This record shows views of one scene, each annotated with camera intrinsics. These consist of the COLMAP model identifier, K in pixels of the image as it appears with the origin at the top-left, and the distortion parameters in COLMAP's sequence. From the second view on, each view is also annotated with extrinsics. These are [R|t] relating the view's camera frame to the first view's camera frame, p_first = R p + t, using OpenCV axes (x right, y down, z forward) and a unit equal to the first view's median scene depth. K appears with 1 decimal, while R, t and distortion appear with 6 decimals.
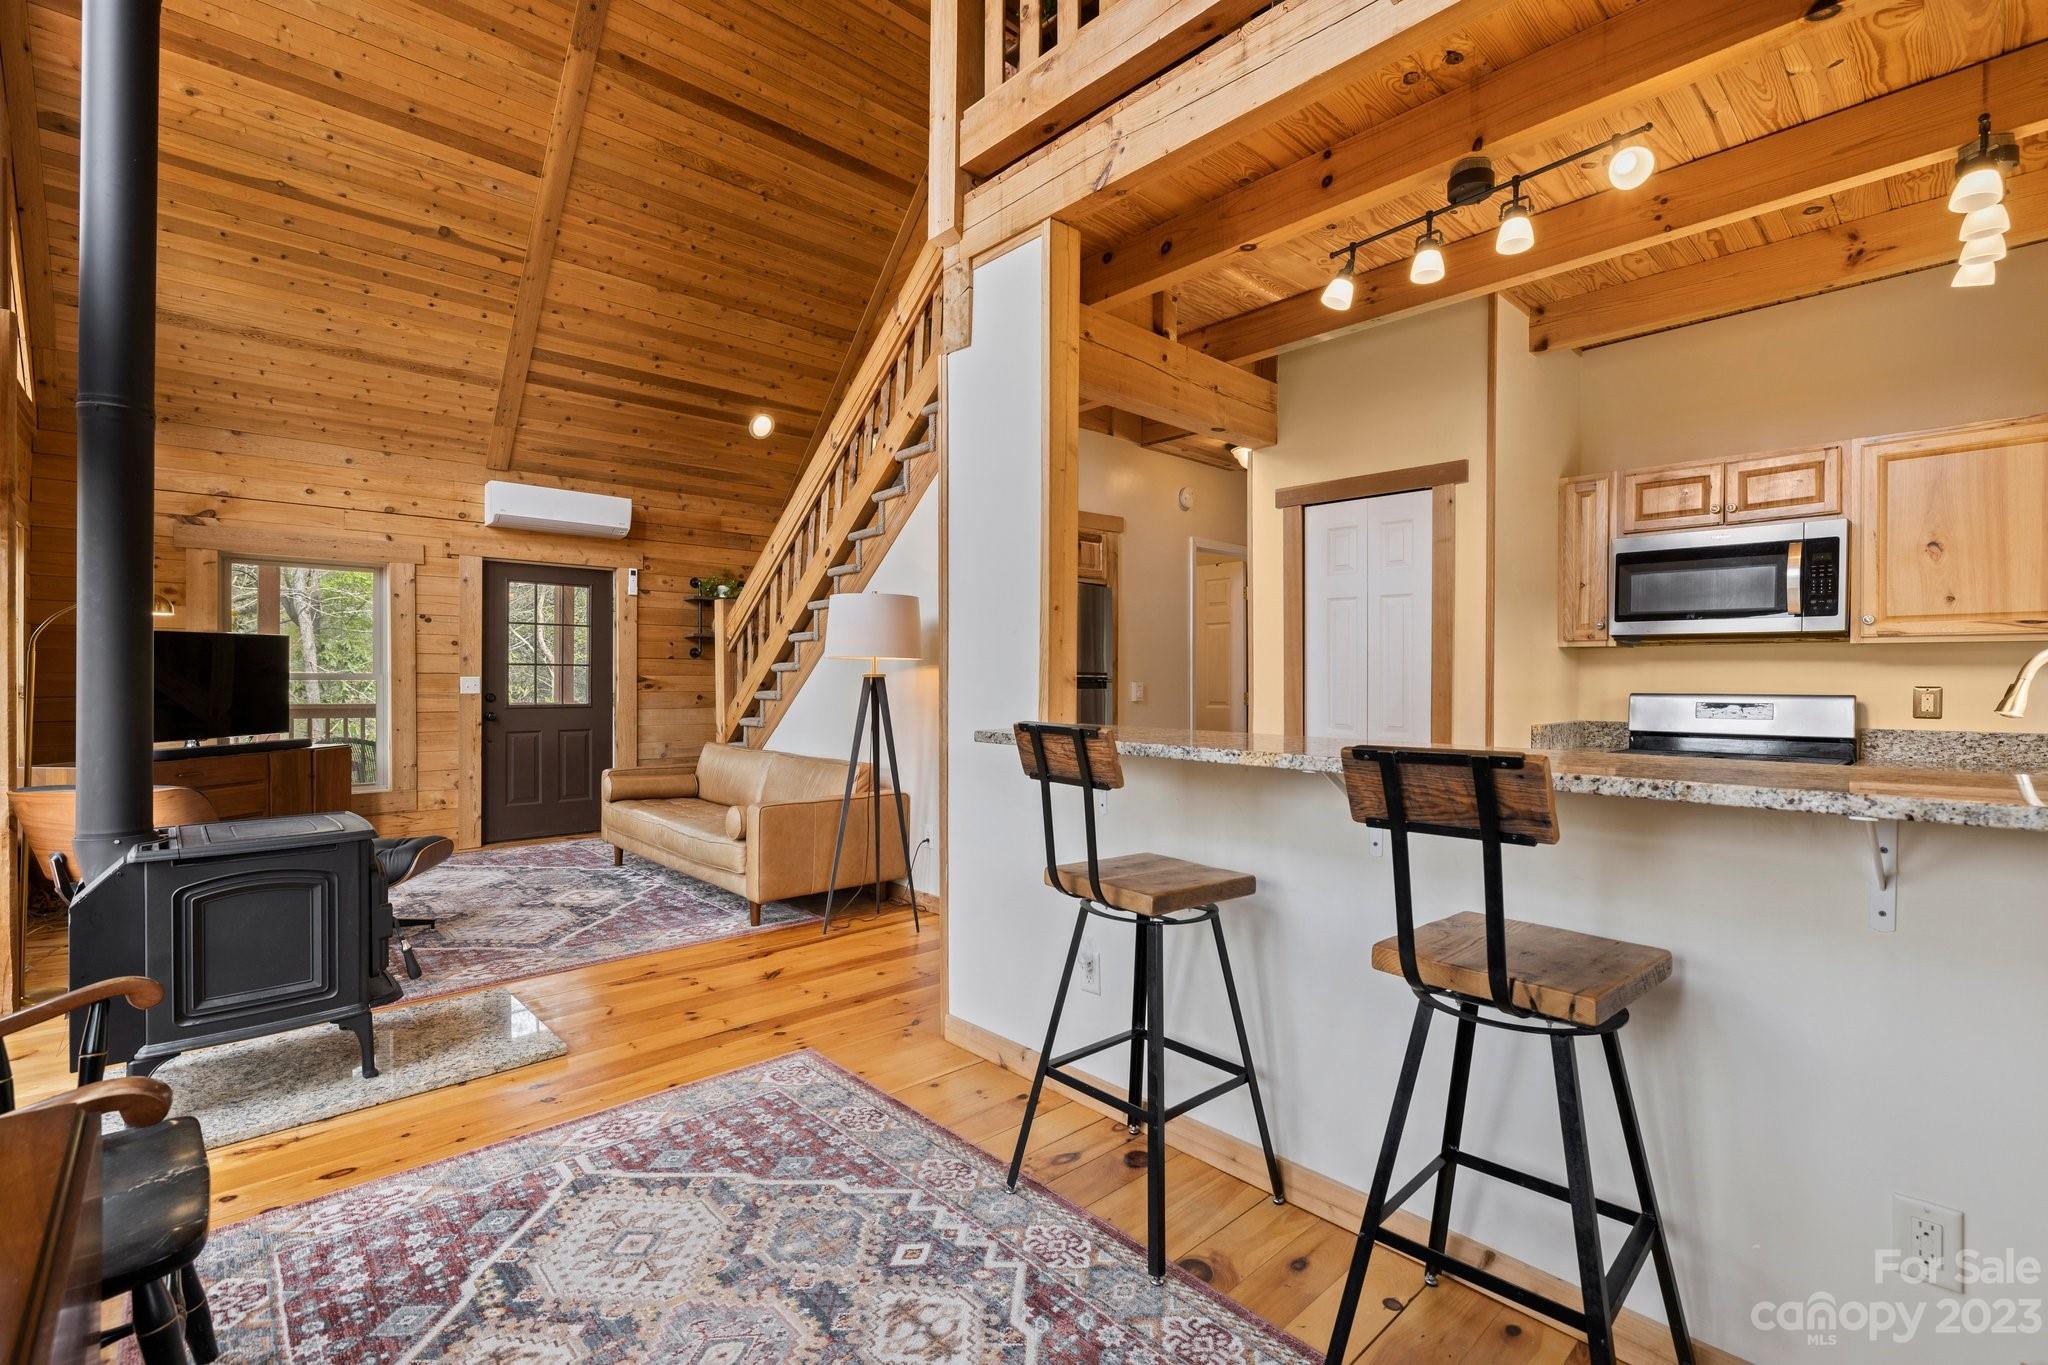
lens RADIAL K [[912.8, 0, 1028.6], [0, 912.8, 682.7], [0, 0, 1]] dist [-0.003276, 0.001162]
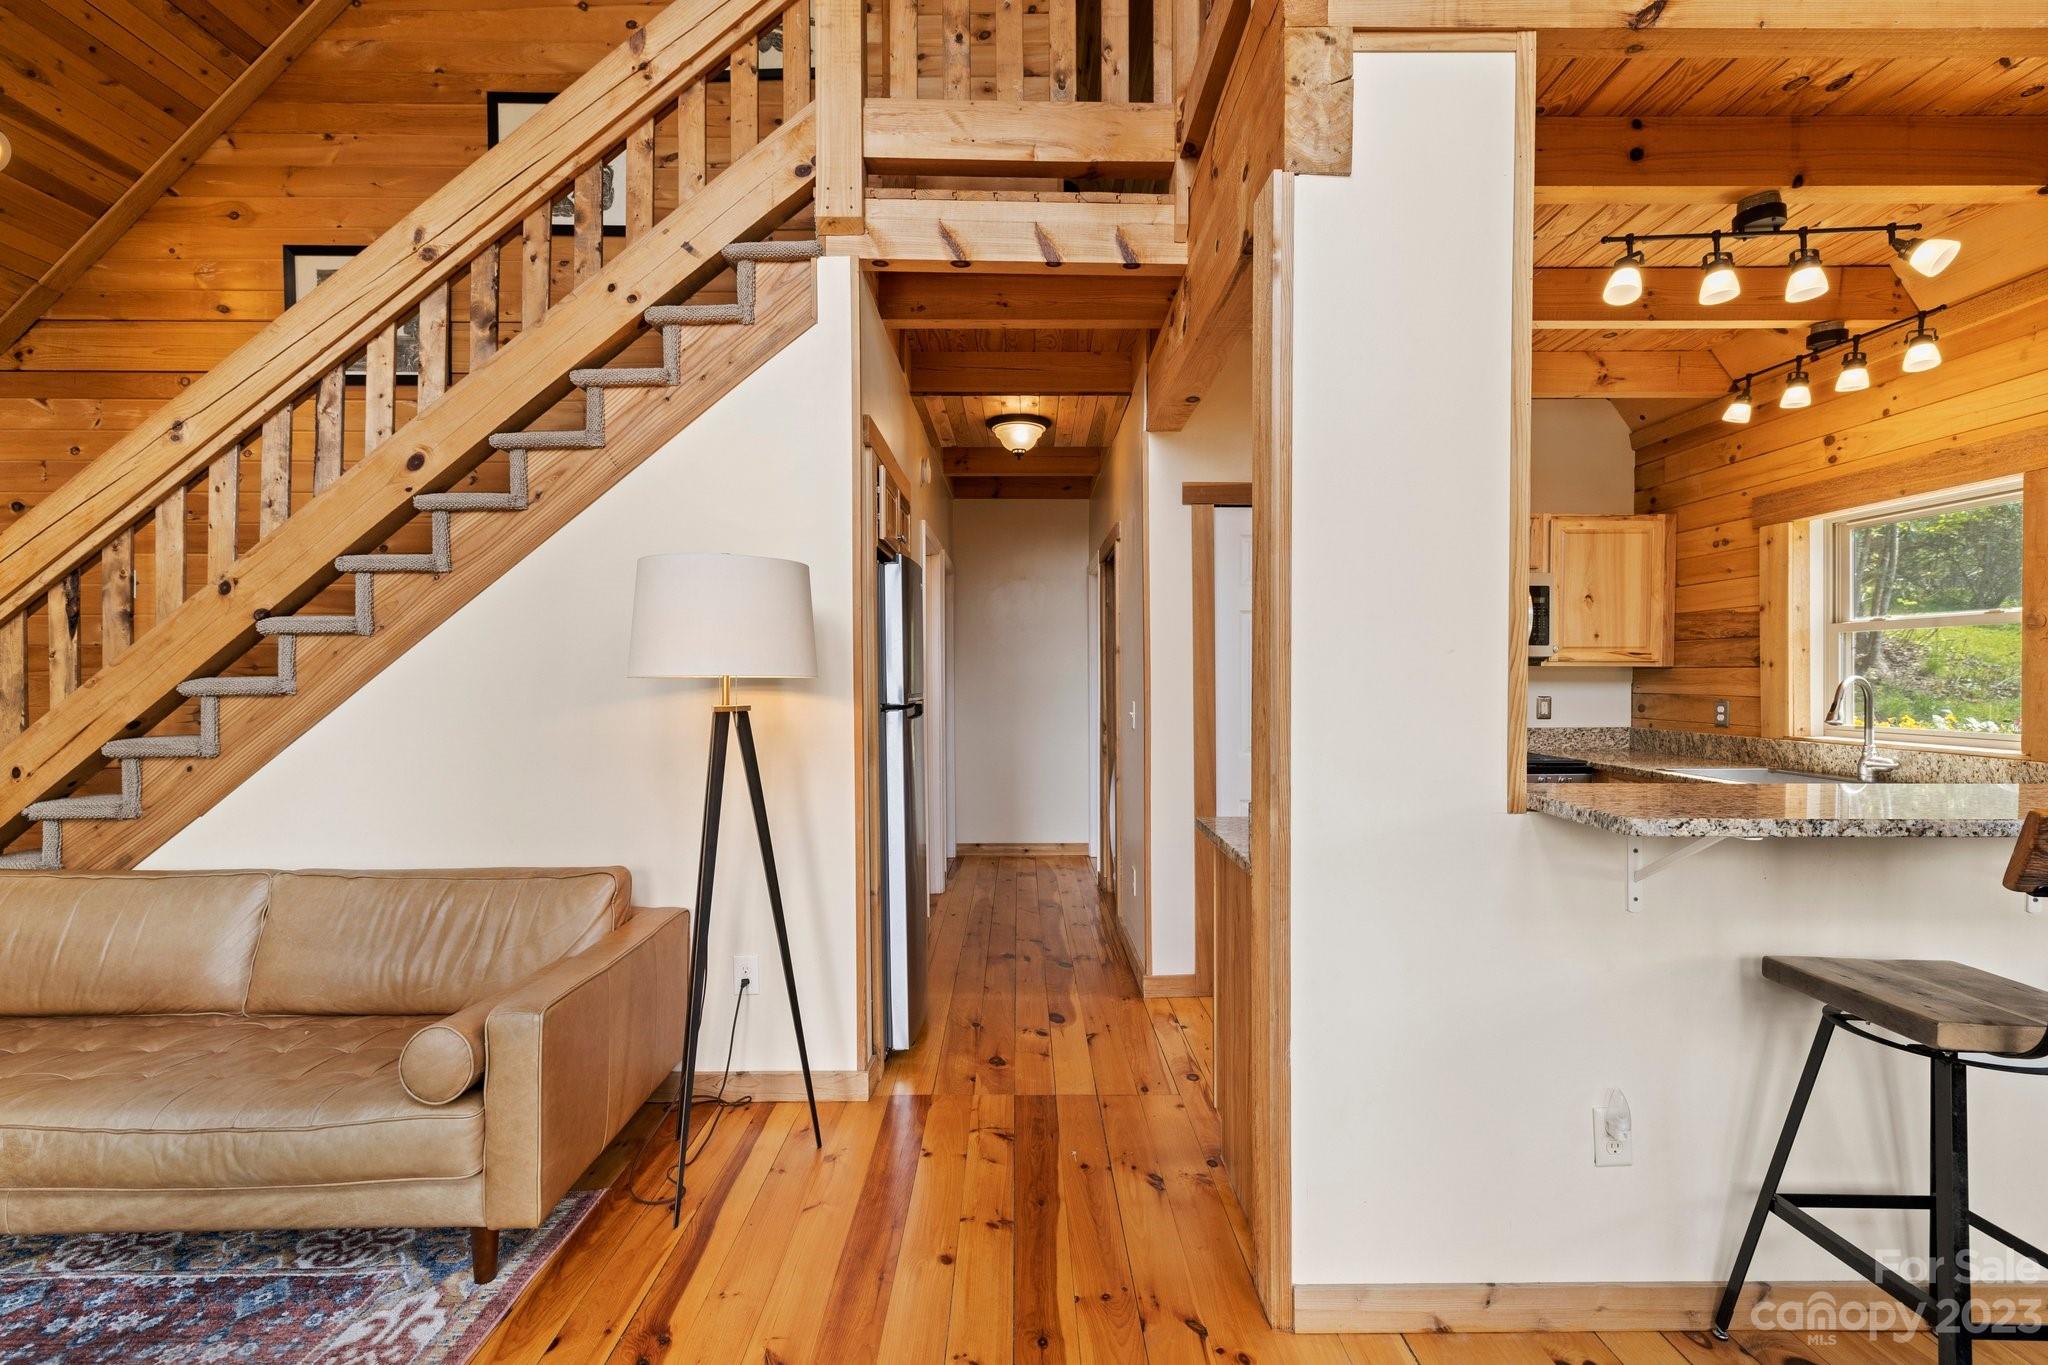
lens RADIAL K [[885.7, 0, 1023.5], [0, 885.7, 685.7], [0, 0, 1]] dist [0.004142, 0.000415]
pose [[0.676045, -0.013715, 0.736733, -0.350081], [0.008007, 0.999904, 0.011267, -0.021027], [-0.736817, -0.001718, 0.676090, 0.409990]]
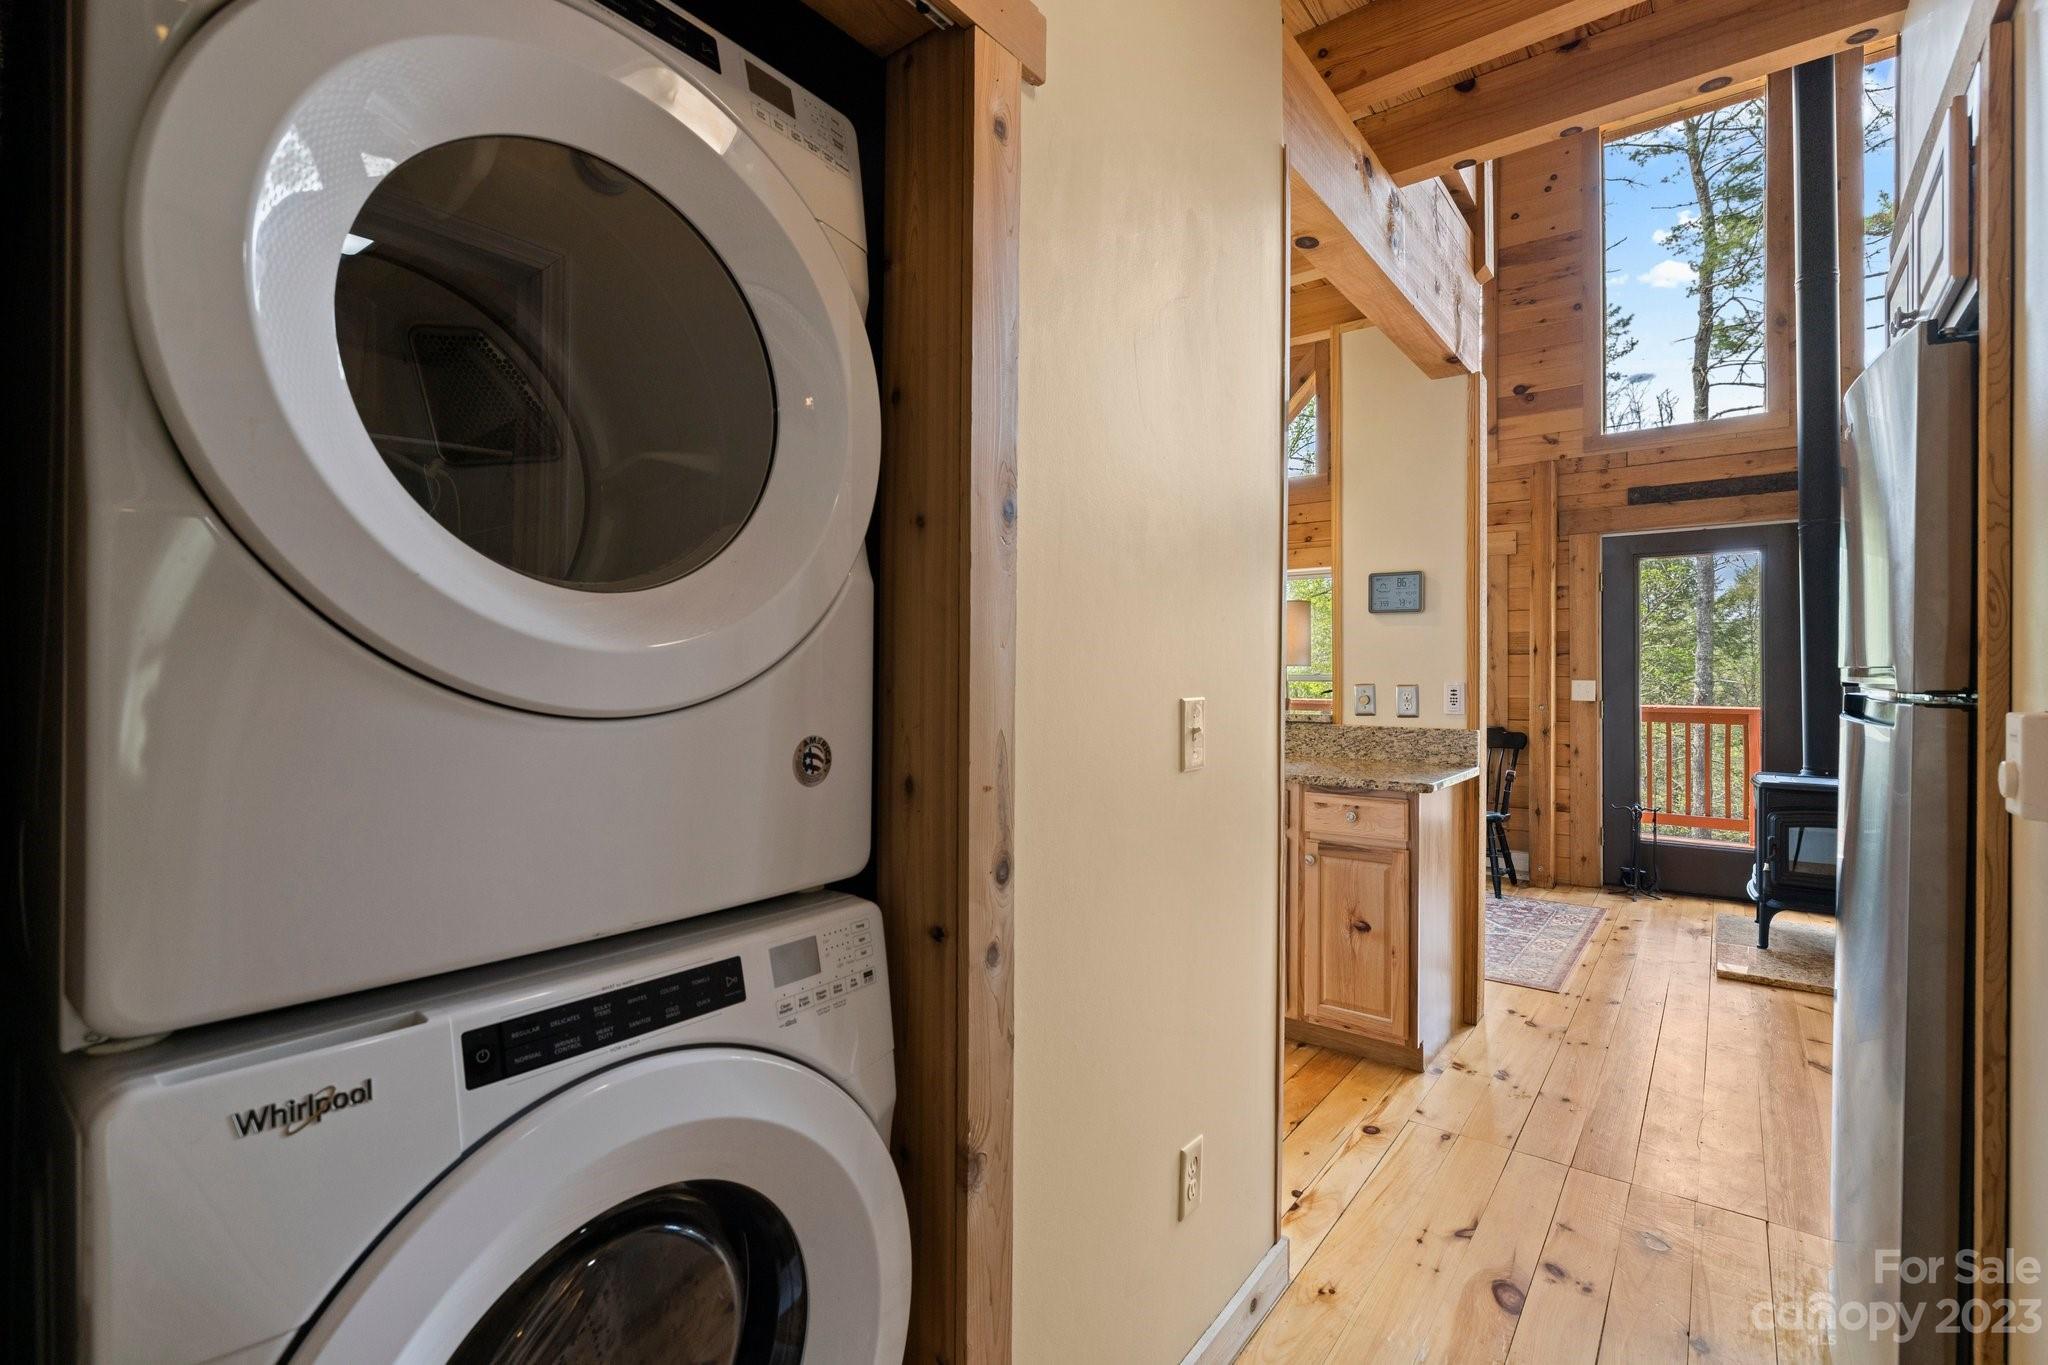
lens RADIAL K [[925.3, 0, 1028.6], [0, 925.3, 684.2], [0, 0, 1]] dist [-0.002940, 0.001453]
pose [[-0.986280, -0.005595, -0.164987, 0.336913], [-0.006509, 0.999966, 0.005000, -0.001645], [0.164953, 0.006005, -0.986283, 1.100908]]
